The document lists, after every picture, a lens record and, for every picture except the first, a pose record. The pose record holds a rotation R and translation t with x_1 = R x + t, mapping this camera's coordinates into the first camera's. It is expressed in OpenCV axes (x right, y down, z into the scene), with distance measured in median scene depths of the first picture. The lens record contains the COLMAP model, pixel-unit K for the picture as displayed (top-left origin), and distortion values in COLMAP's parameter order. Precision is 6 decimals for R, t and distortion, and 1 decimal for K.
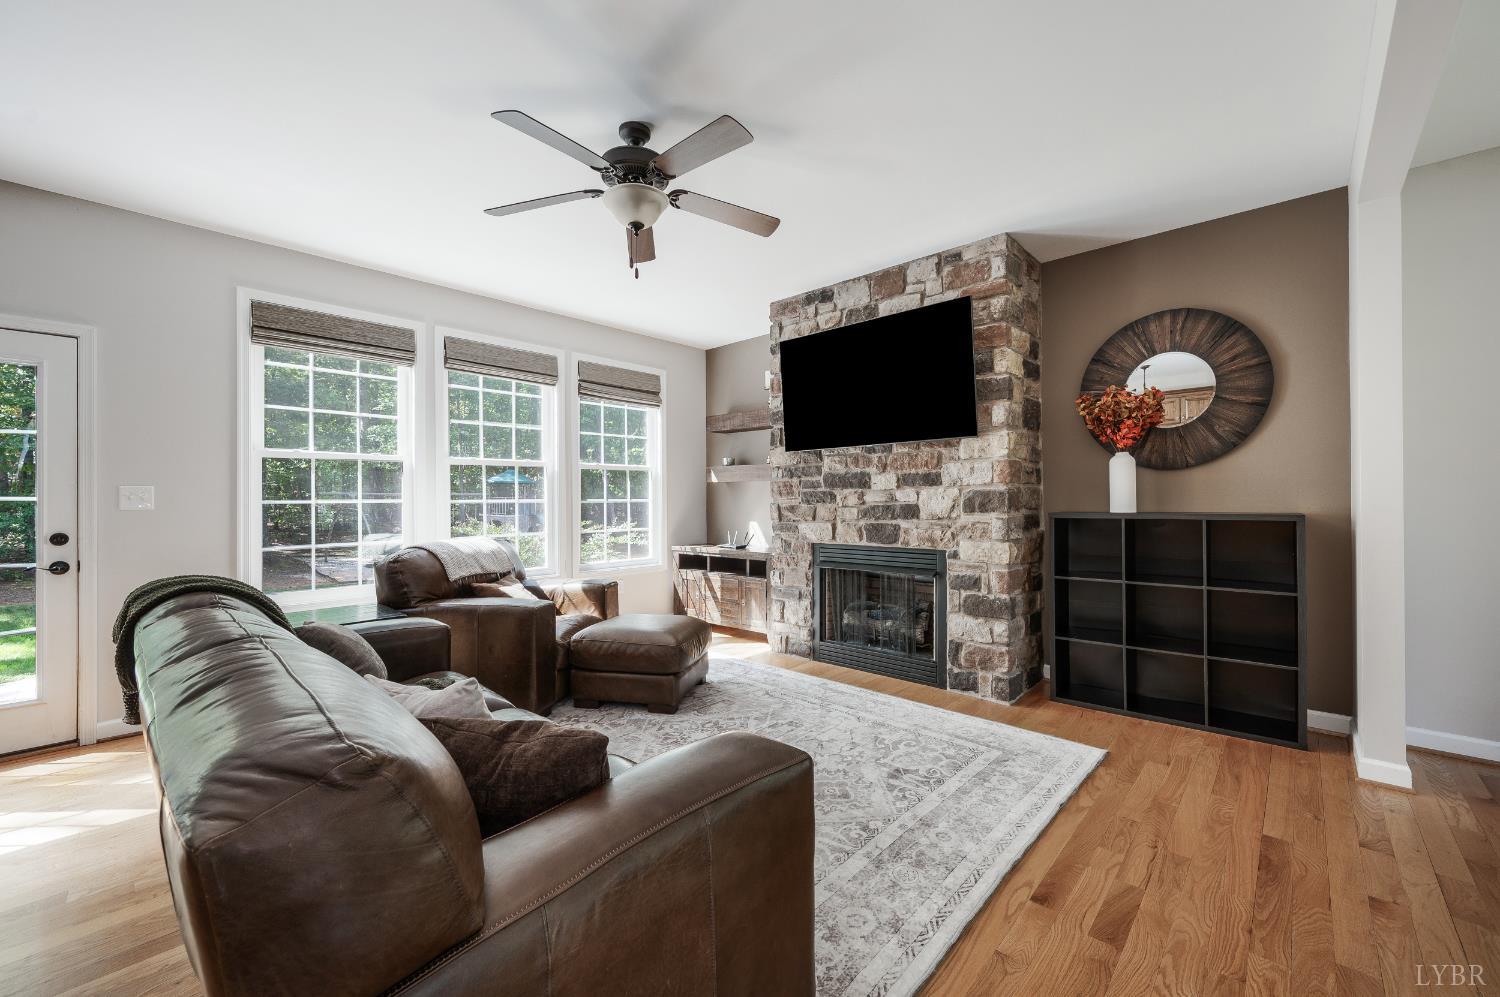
lens RADIAL K [[593.6, 0, 750.0], [0, 593.6, 498.5], [0, 0, 1]] dist [-0.001604, 0.000418]
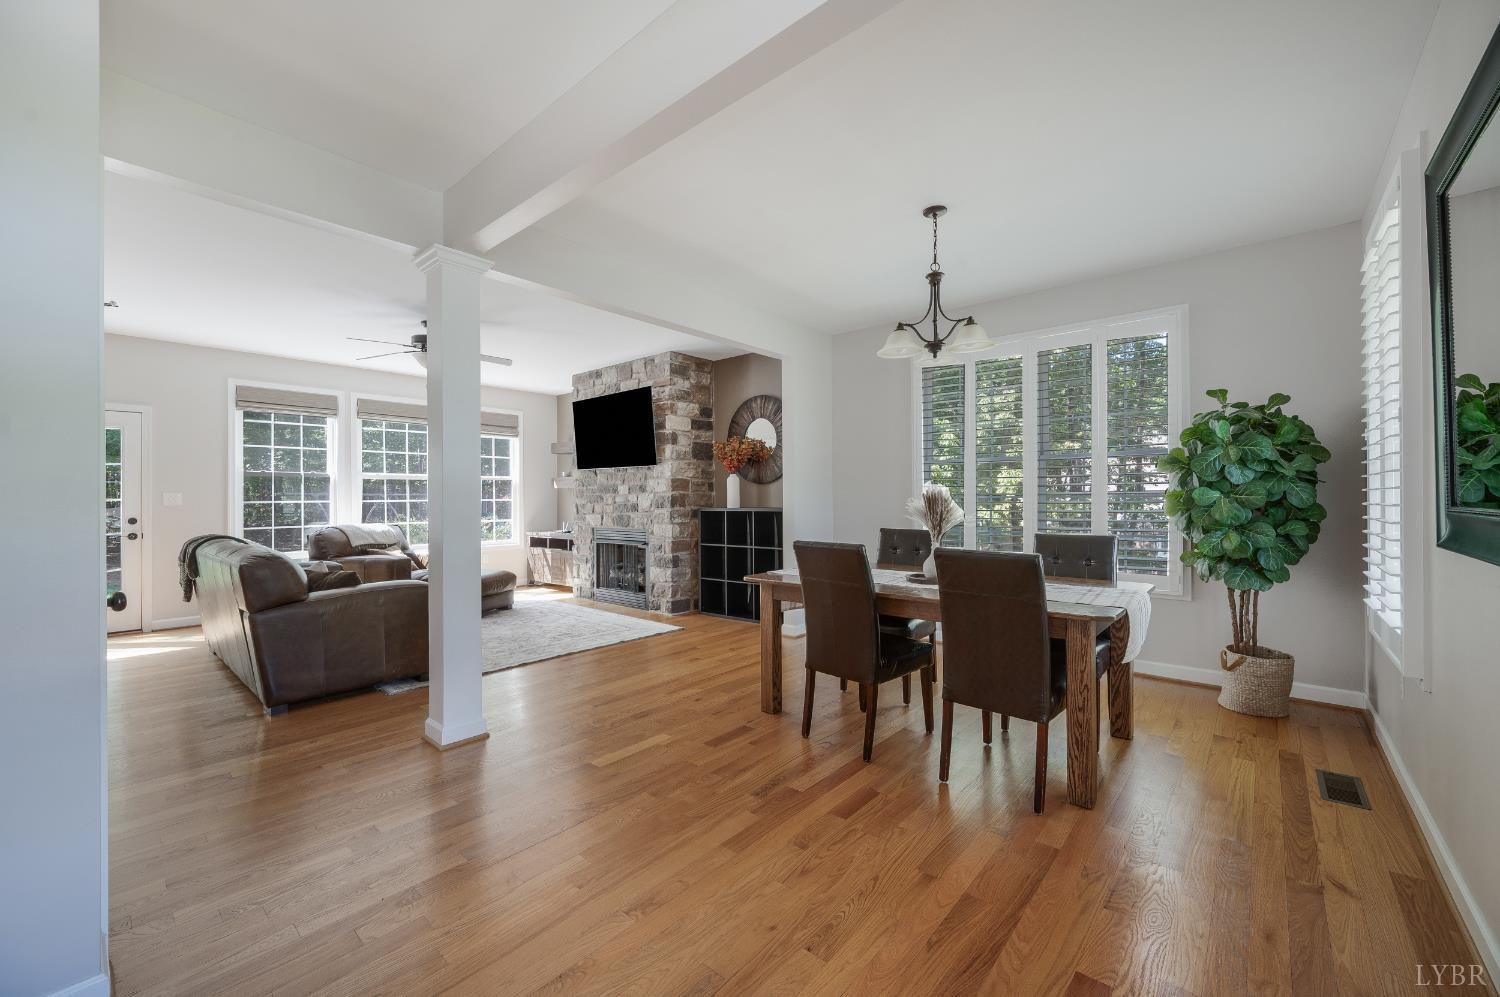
lens RADIAL K [[593.6, 0, 750.0], [0, 593.6, 498.5], [0, 0, 1]] dist [-0.001604, 0.000418]
pose [[0.999482, 0.001692, 0.032151, 0.552859], [-0.001673, 0.999998, -0.000629, -0.003521], [-0.032152, 0.000575, 0.999483, -0.712836]]
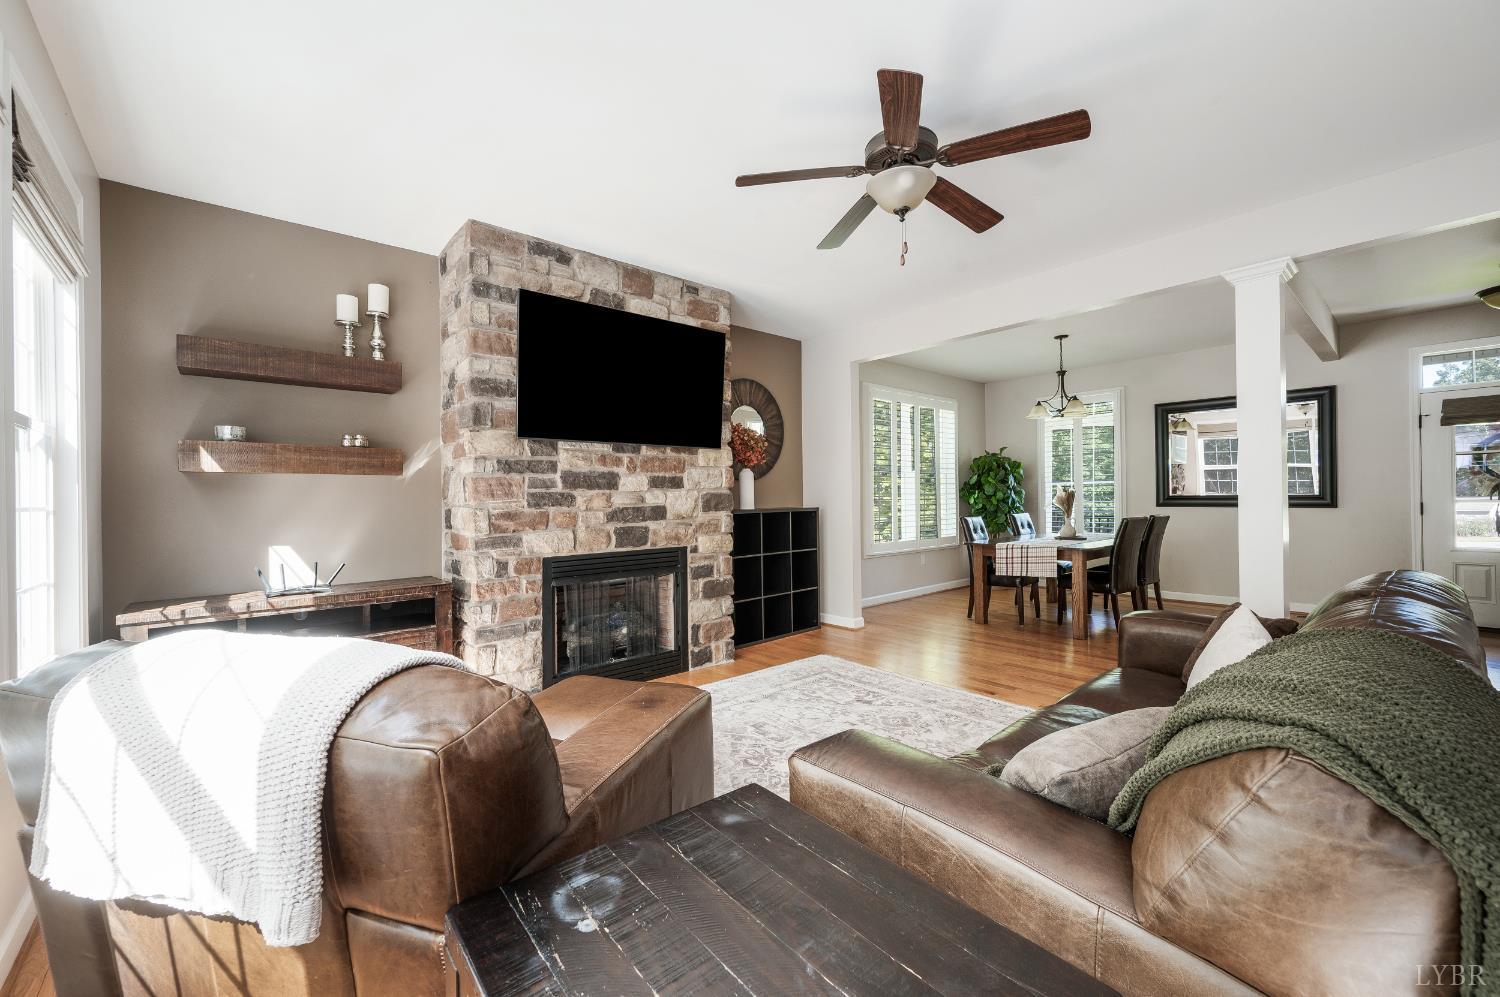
lens RADIAL K [[593.6, 0, 750.0], [0, 593.6, 498.5], [0, 0, 1]] dist [-0.001604, 0.000418]
pose [[0.107644, 0.004893, 0.994177, -0.752103], [0.013184, 0.999893, -0.006348, 0.005688], [-0.994102, 0.013790, 0.107568, 0.740423]]
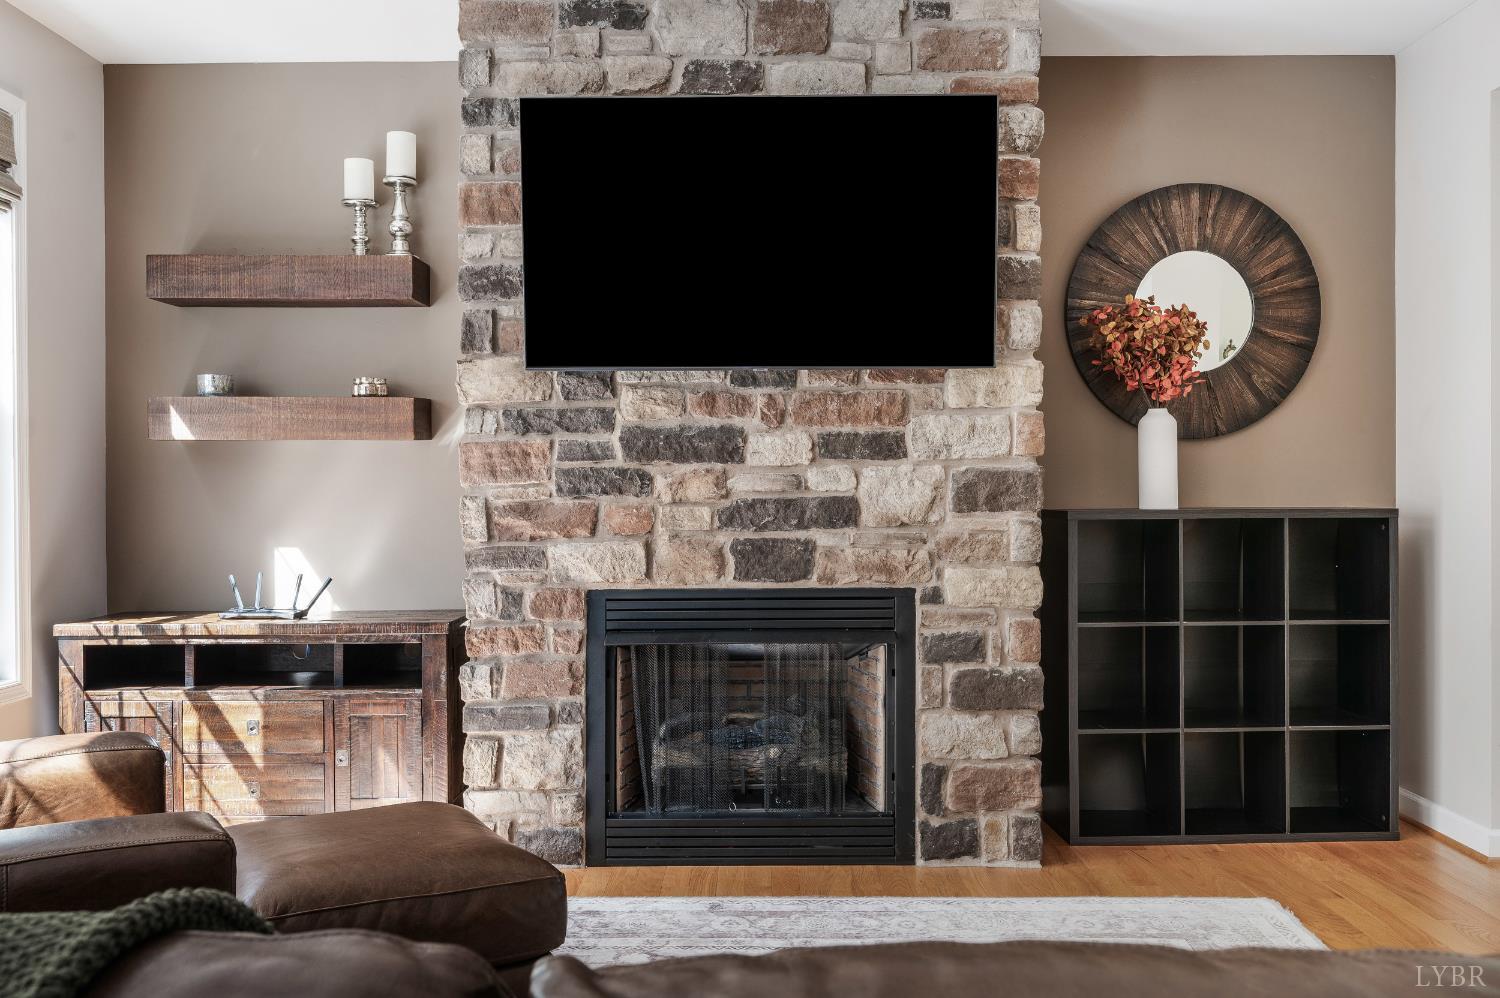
lens RADIAL K [[1306.8, 0, 750.0], [0, 1306.8, 499.0], [0, 0, 1]] dist [0.002073, 0.001749]
pose [[0.737349, -0.002711, 0.675507, -0.507349], [-0.000337, 0.999990, 0.004382, 0.006964], [-0.675512, -0.003459, 0.737341, 0.270427]]
